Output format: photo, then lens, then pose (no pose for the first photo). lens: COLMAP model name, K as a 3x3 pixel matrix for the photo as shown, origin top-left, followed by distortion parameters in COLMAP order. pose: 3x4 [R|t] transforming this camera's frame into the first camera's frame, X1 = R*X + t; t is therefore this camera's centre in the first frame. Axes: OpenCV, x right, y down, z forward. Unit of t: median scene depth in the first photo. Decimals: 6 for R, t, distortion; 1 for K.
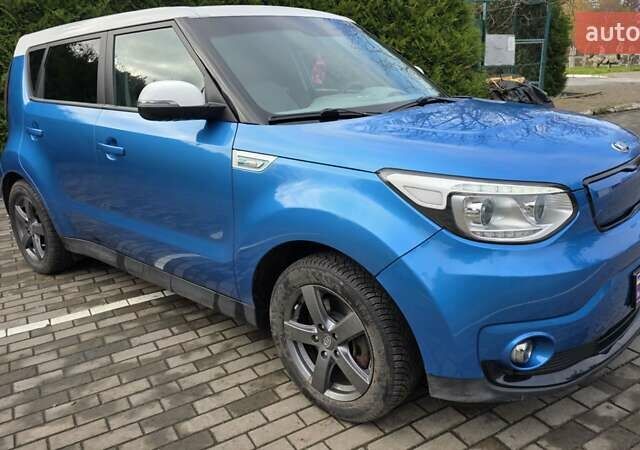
lens RADIAL K [[533.8, 0, 329.9], [0, 533.8, 225.0], [0, 0, 1]] dist [0.073386, -0.073810]
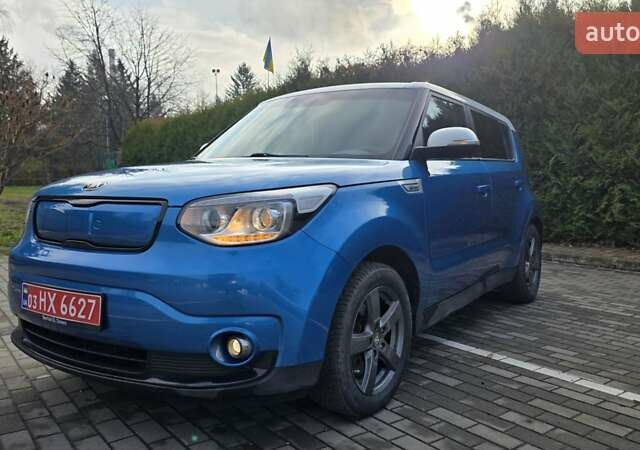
lens RADIAL K [[533.8, 0, 325.1], [0, 533.8, 224.8], [0, 0, 1]] dist [0.073386, -0.073810]
pose [[0.110678, 0.115172, -0.987160, 1.542389], [-0.290792, 0.953548, 0.078648, -0.269768], [0.950363, 0.278354, 0.139028, 1.226250]]
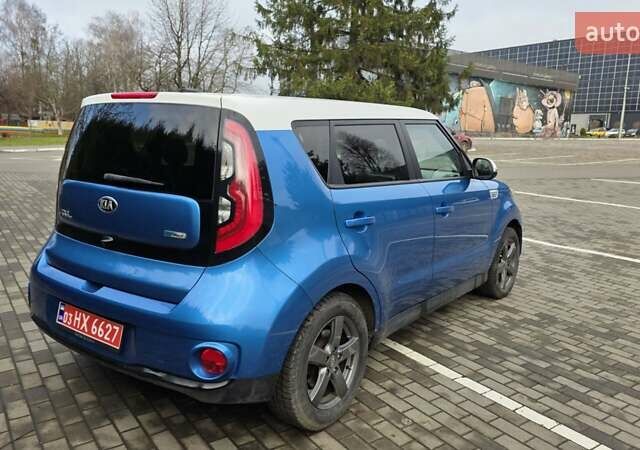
lens RADIAL K [[533.8, 0, 328.0], [0, 533.8, 217.0], [0, 0, 1]] dist [0.073386, -0.073810]
pose [[-0.078974, -0.119214, 0.989723, -2.114953], [0.266589, 0.954139, 0.136199, -0.475204], [-0.960569, 0.274605, -0.043571, 1.679785]]
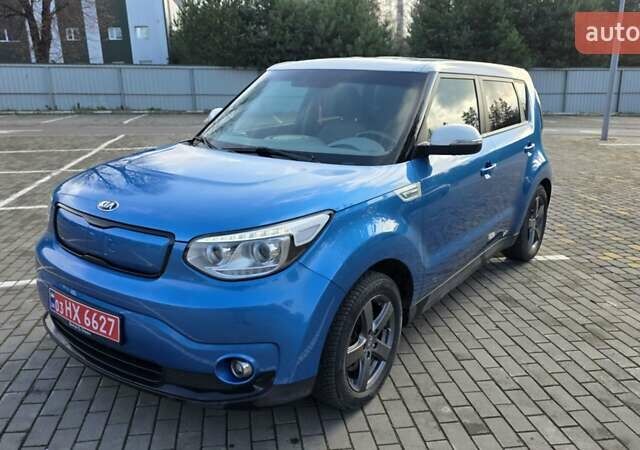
lens RADIAL K [[533.8, 0, 322.6], [0, 533.8, 224.6], [0, 0, 1]] dist [0.073386, -0.073810]
pose [[0.068170, 0.308031, -0.948931, 1.553998], [-0.301315, 0.913084, 0.274749, -0.521661], [0.951085, 0.267198, 0.155059, 1.189083]]
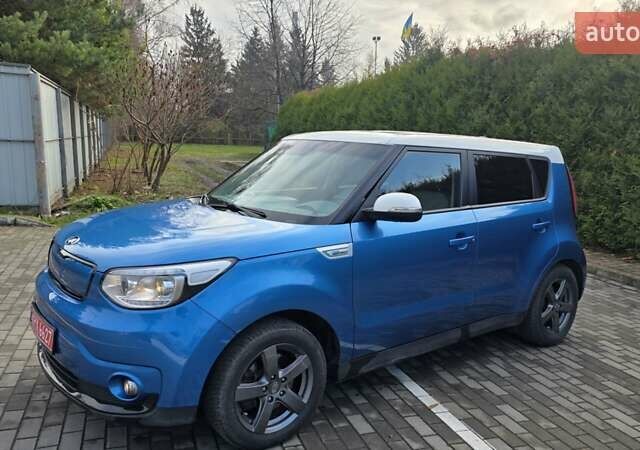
lens RADIAL K [[533.8, 0, 319.3], [0, 533.8, 225.4], [0, 0, 1]] dist [0.073386, -0.073810]
pose [[-0.207686, 0.180668, -0.961367, 1.637583], [-0.313275, 0.918748, 0.240337, -0.672509], [0.926674, 0.351087, -0.134212, 1.661781]]
